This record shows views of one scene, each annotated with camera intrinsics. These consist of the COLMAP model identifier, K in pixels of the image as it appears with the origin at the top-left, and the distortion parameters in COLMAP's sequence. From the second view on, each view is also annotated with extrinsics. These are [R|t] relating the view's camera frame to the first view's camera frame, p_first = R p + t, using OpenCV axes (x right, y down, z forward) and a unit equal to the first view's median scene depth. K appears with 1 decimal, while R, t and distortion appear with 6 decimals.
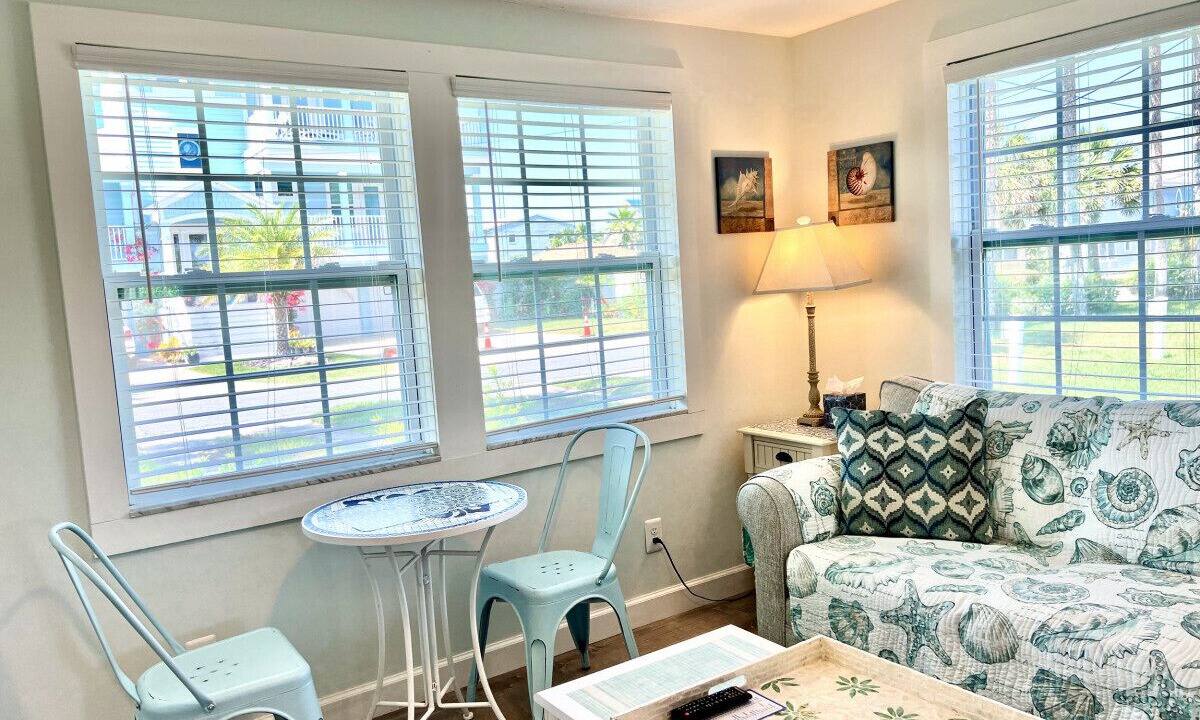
lens RADIAL K [[894.8, 0, 600.0], [0, 894.8, 360.0], [0, 0, 1]] dist [0.074154, -0.095972]
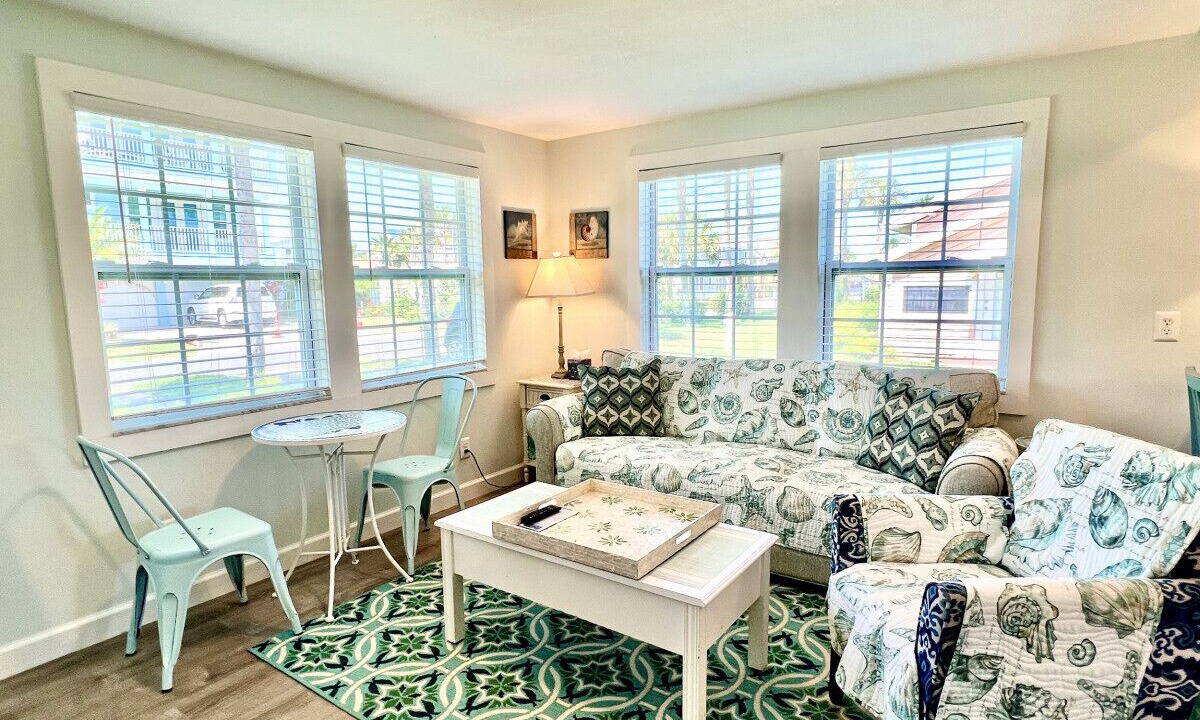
lens RADIAL K [[640.1, 0, 600.0], [0, 640.1, 360.0], [0, 0, 1]] dist [0.003352, 0.000020]
pose [[0.935792, 0.006057, 0.352501, -0.139623], [-0.010993, 0.999868, 0.012001, 0.030609], [-0.352382, -0.015105, 0.935734, -0.161446]]
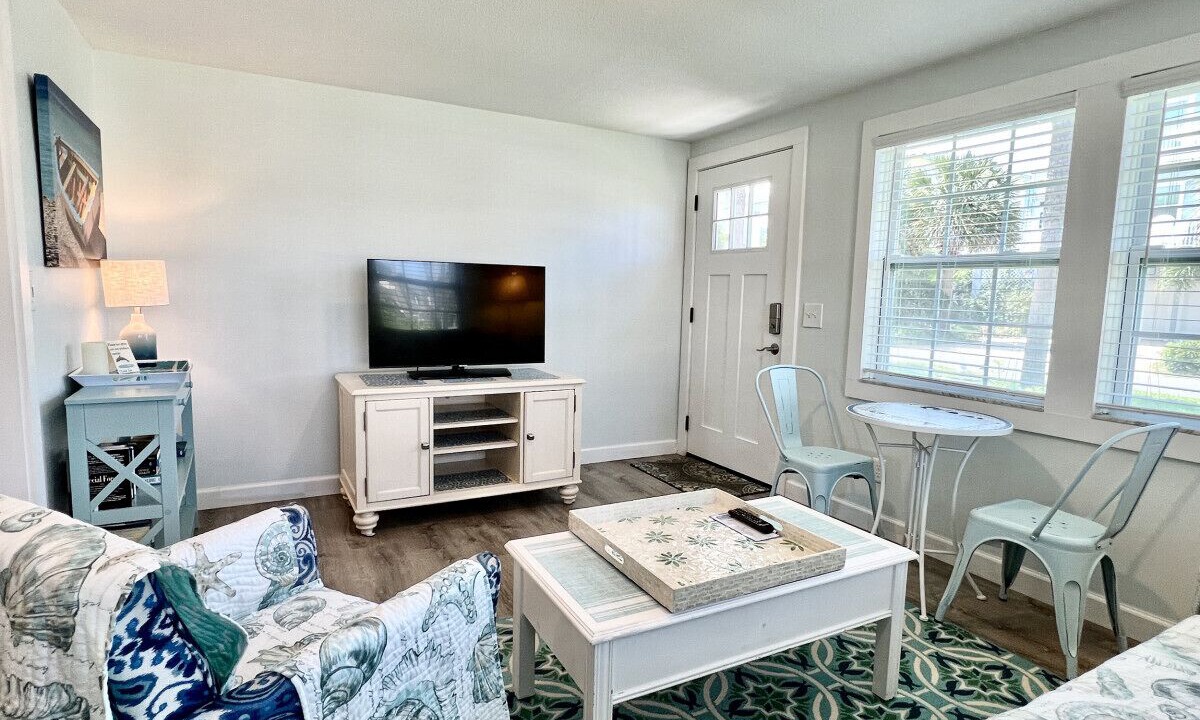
lens RADIAL K [[640.1, 0, 600.0], [0, 640.1, 360.0], [0, 0, 1]] dist [0.003352, 0.000020]
pose [[-0.120633, 0.163068, -0.979212, 0.762057], [-0.106958, 0.978538, 0.176132, -0.047551], [0.986918, 0.125982, -0.100603, 0.494051]]
